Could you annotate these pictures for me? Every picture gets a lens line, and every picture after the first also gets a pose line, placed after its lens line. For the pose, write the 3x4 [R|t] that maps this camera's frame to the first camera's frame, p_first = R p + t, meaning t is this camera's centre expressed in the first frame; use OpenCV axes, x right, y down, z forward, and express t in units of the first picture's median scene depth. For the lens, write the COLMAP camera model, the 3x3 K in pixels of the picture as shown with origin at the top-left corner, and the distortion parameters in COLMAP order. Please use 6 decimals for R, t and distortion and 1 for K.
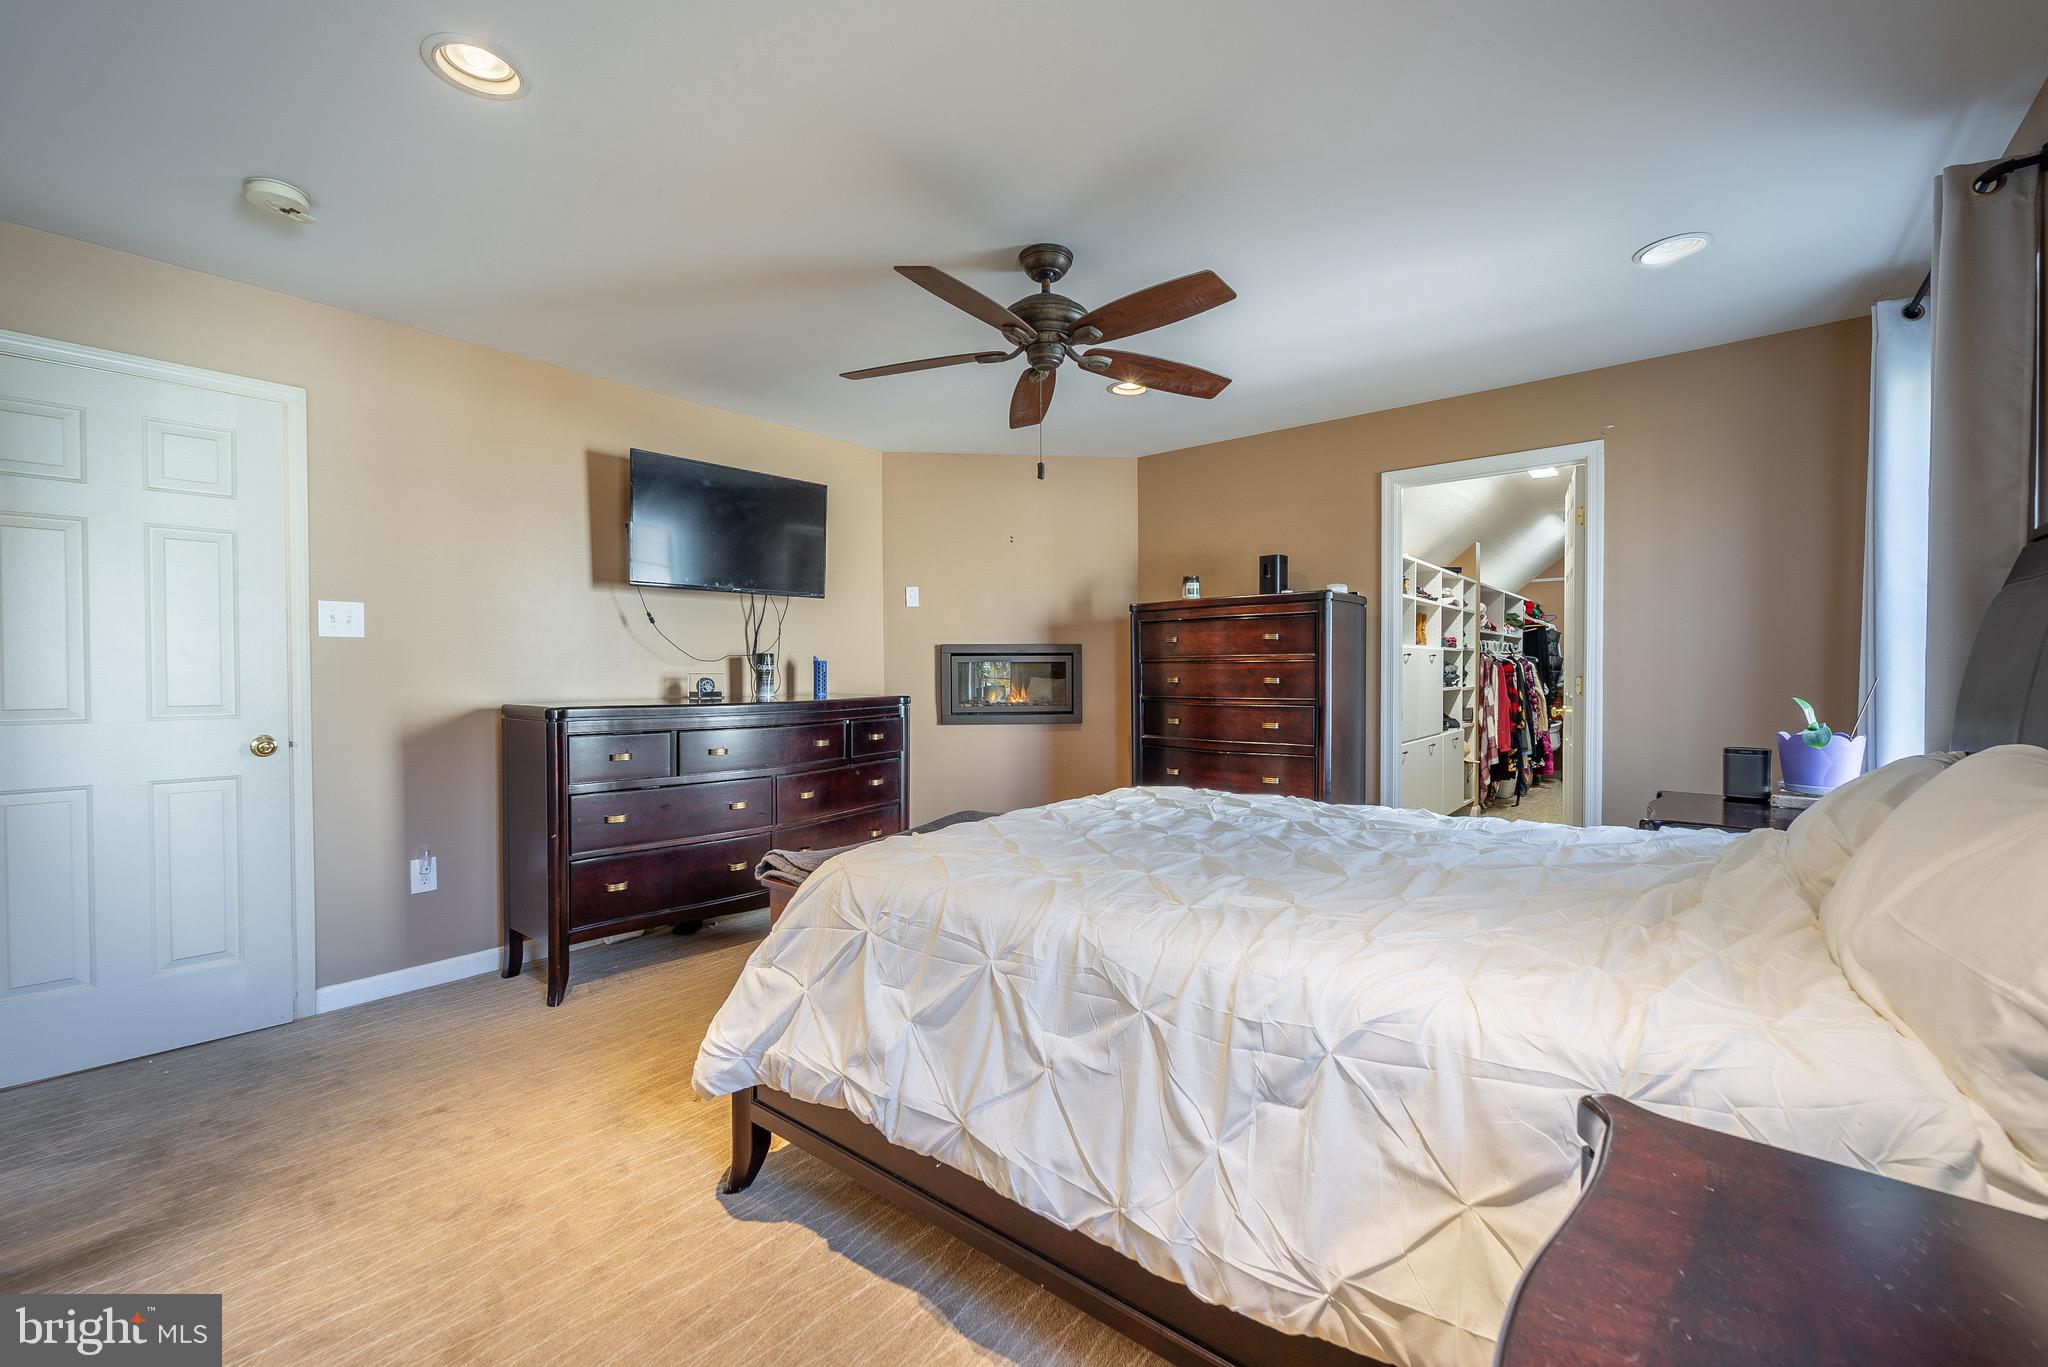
lens RADIAL K [[829.6, 0, 1027.4], [0, 829.6, 676.6], [0, 0, 1]] dist [-0.001490, -0.001379]
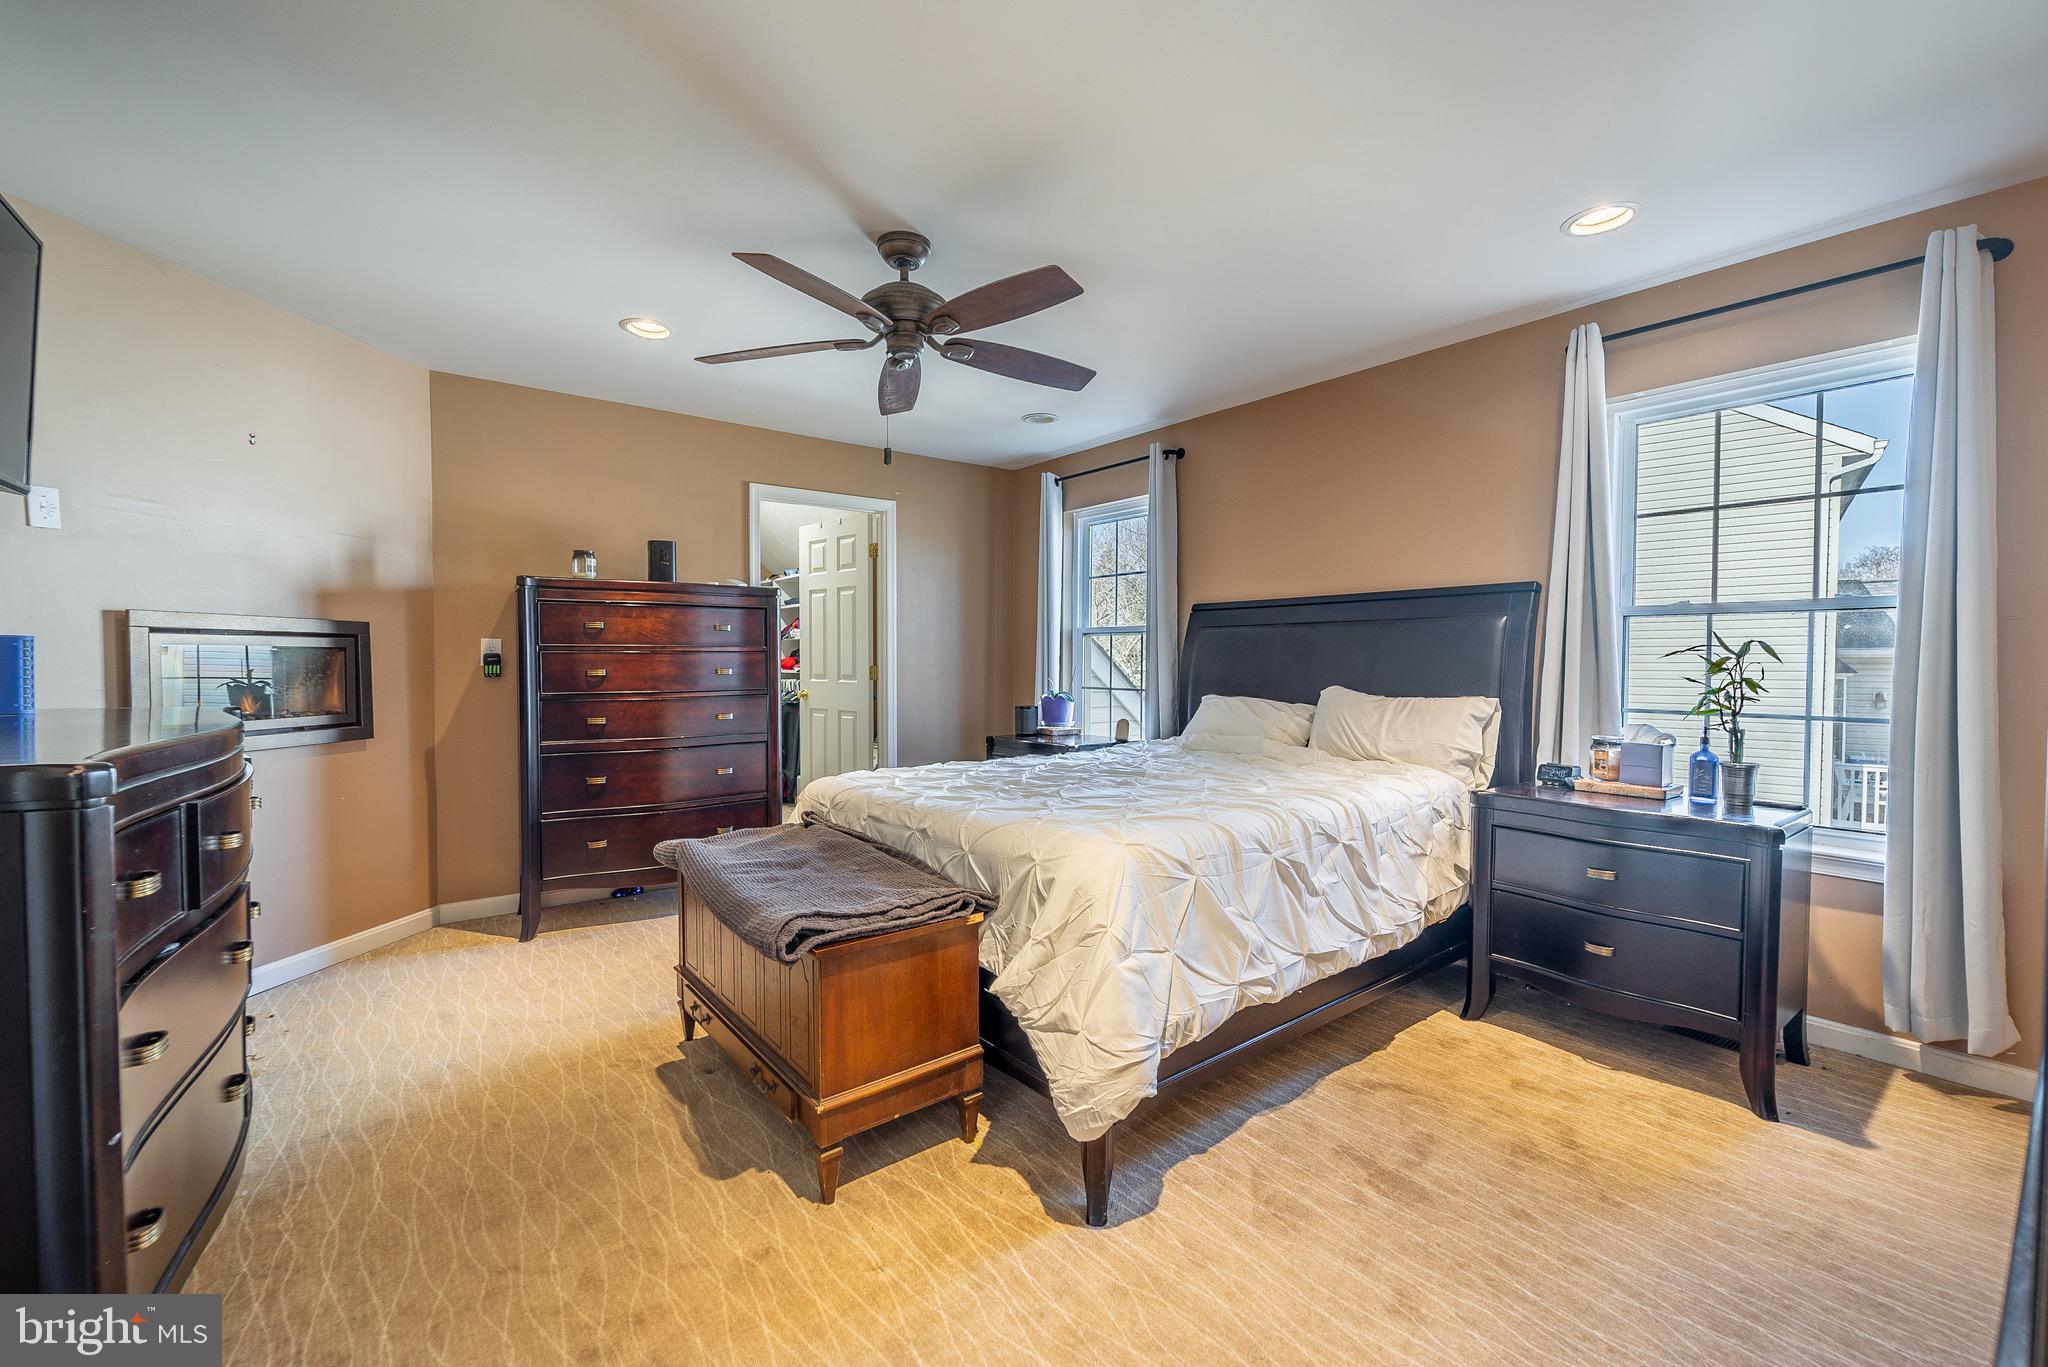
lens RADIAL K [[829.6, 0, 1028.4], [0, 829.6, 683.4], [0, 0, 1]] dist [-0.001490, -0.001379]
pose [[0.231127, -0.021537, 0.972685, -0.575225], [0.007385, 0.999765, 0.020382, 0.001263], [-0.972896, 0.002472, 0.231232, 0.392976]]
